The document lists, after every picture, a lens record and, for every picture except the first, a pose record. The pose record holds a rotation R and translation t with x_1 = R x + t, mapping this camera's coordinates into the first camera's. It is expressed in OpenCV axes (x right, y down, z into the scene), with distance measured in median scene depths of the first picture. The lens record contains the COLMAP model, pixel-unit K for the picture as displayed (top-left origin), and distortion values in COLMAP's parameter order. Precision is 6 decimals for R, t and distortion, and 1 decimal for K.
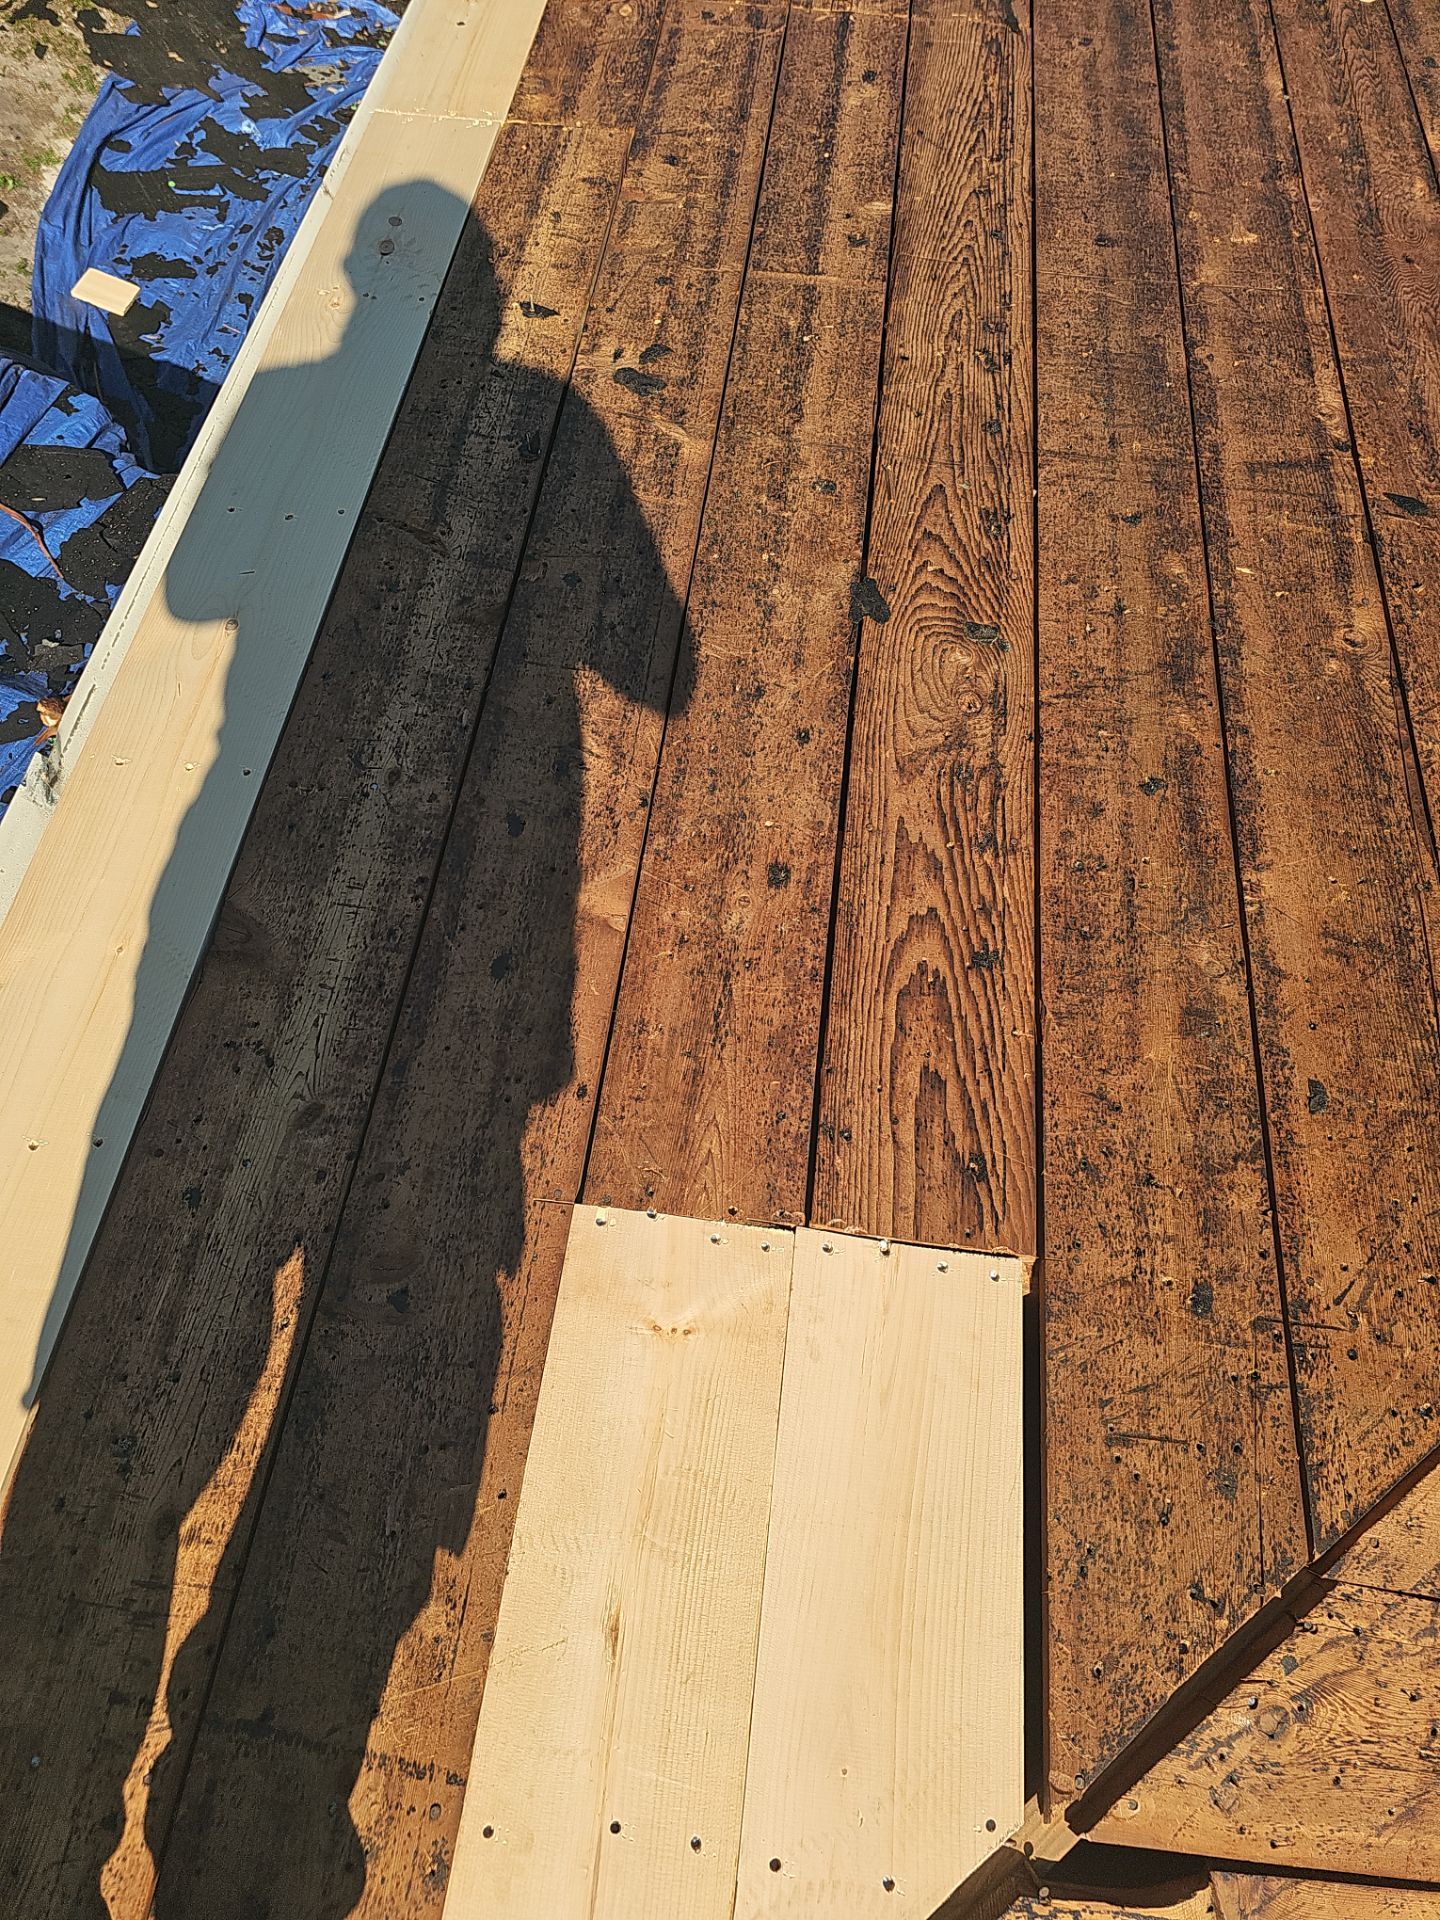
lens RADIAL K [[1254.4, 0, 688.6], [0, 1254.4, 987.6], [0, 0, 1]] dist [0.044585, -0.037703]
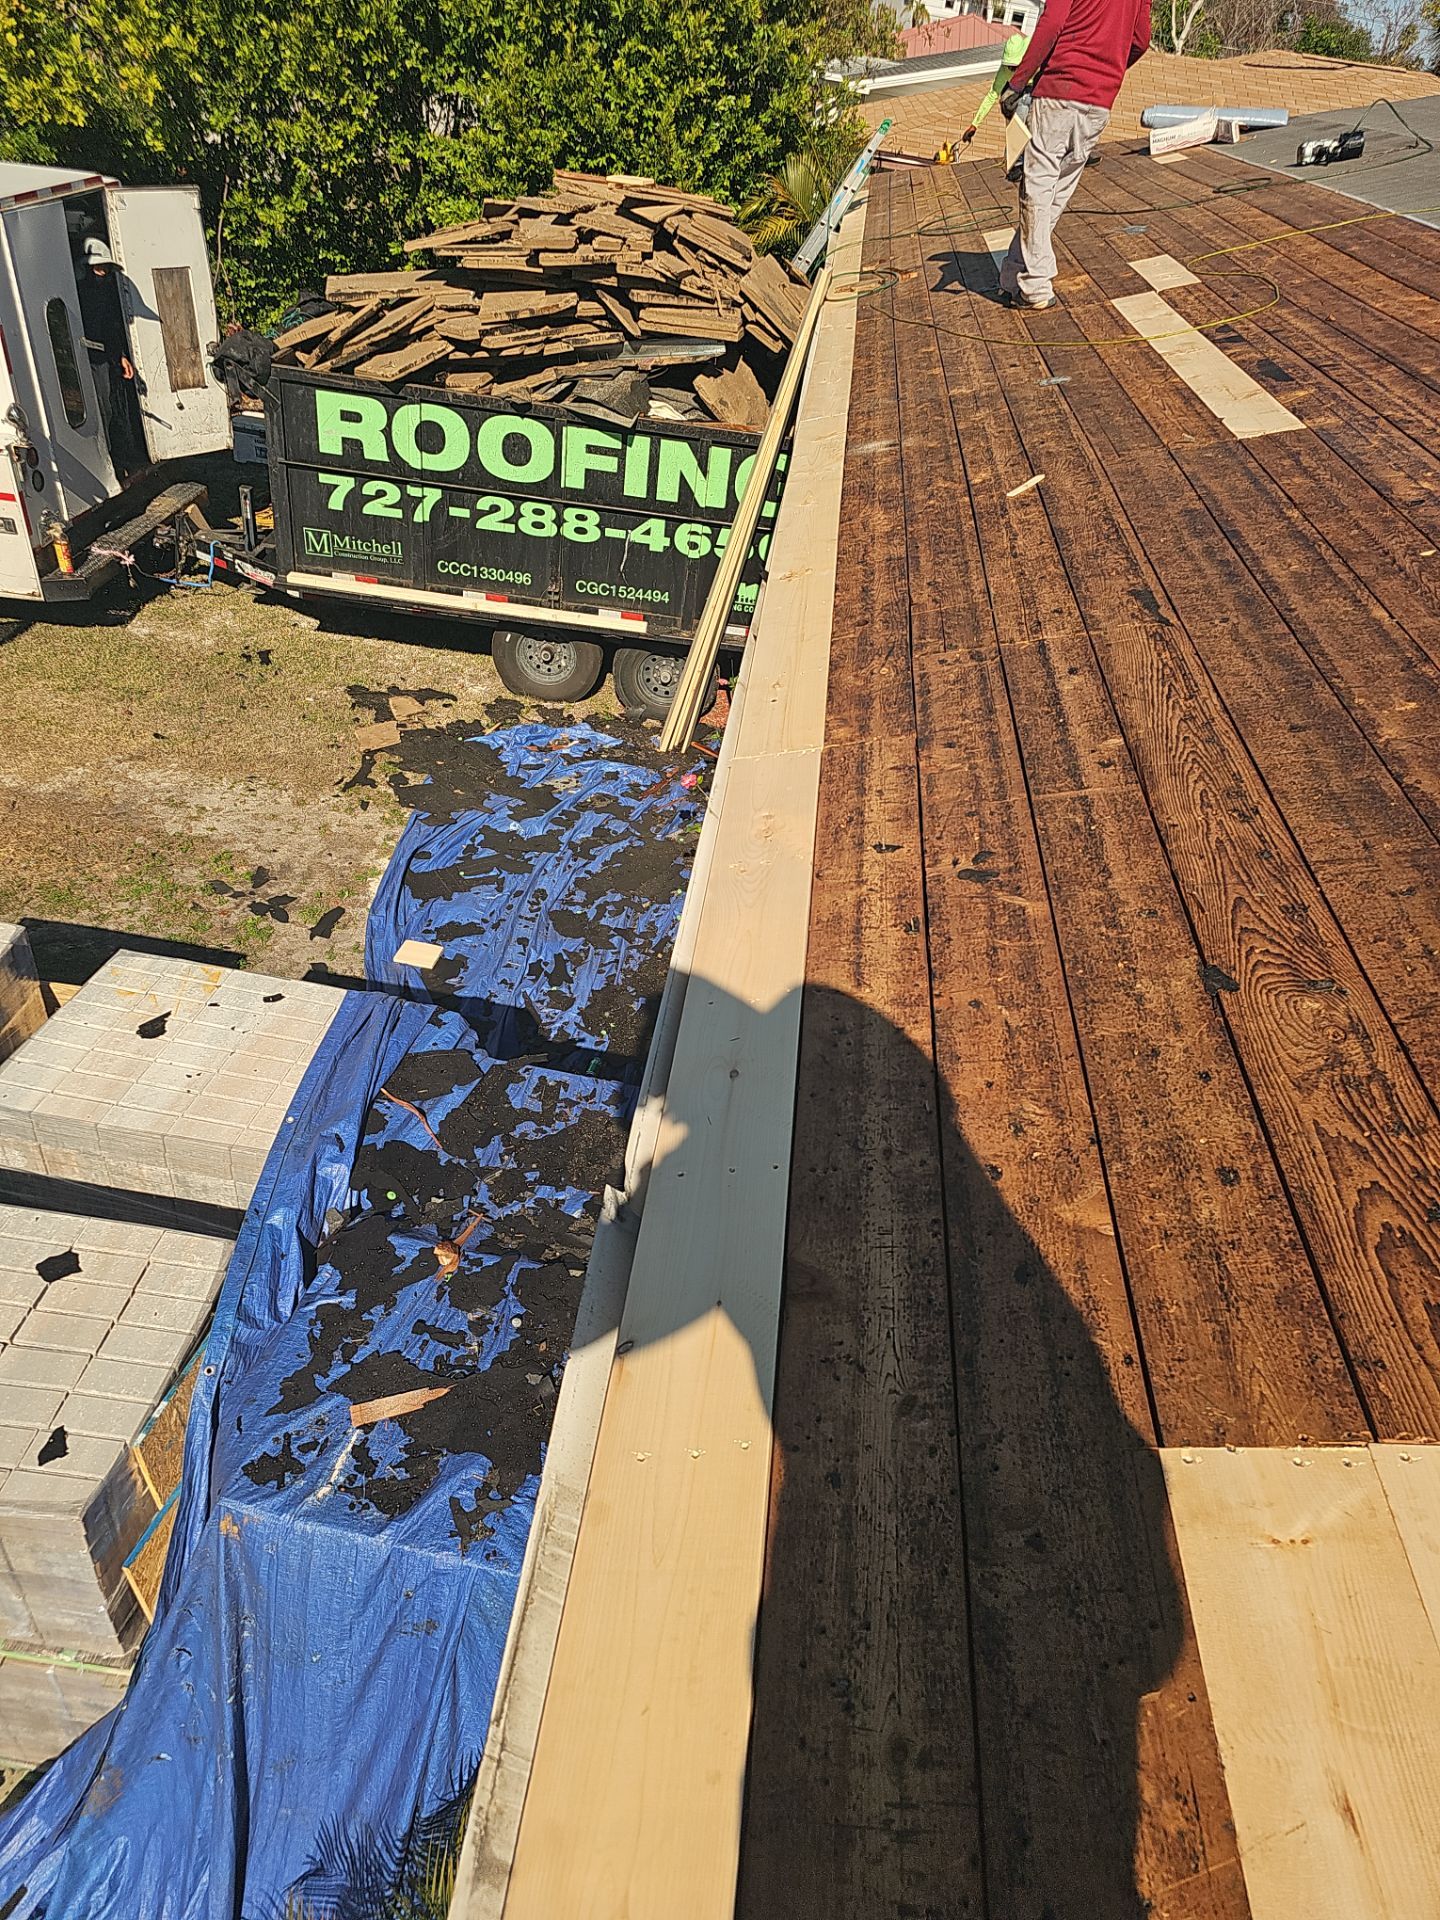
lens RADIAL K [[1254.4, 0, 688.6], [0, 1254.4, 987.6], [0, 0, 1]] dist [0.044585, -0.037703]
pose [[0.979012, -0.171641, -0.109885, -0.234799], [0.108453, 0.895259, -0.432146, 0.186851], [0.172549, 0.411159, 0.895084, -0.215601]]
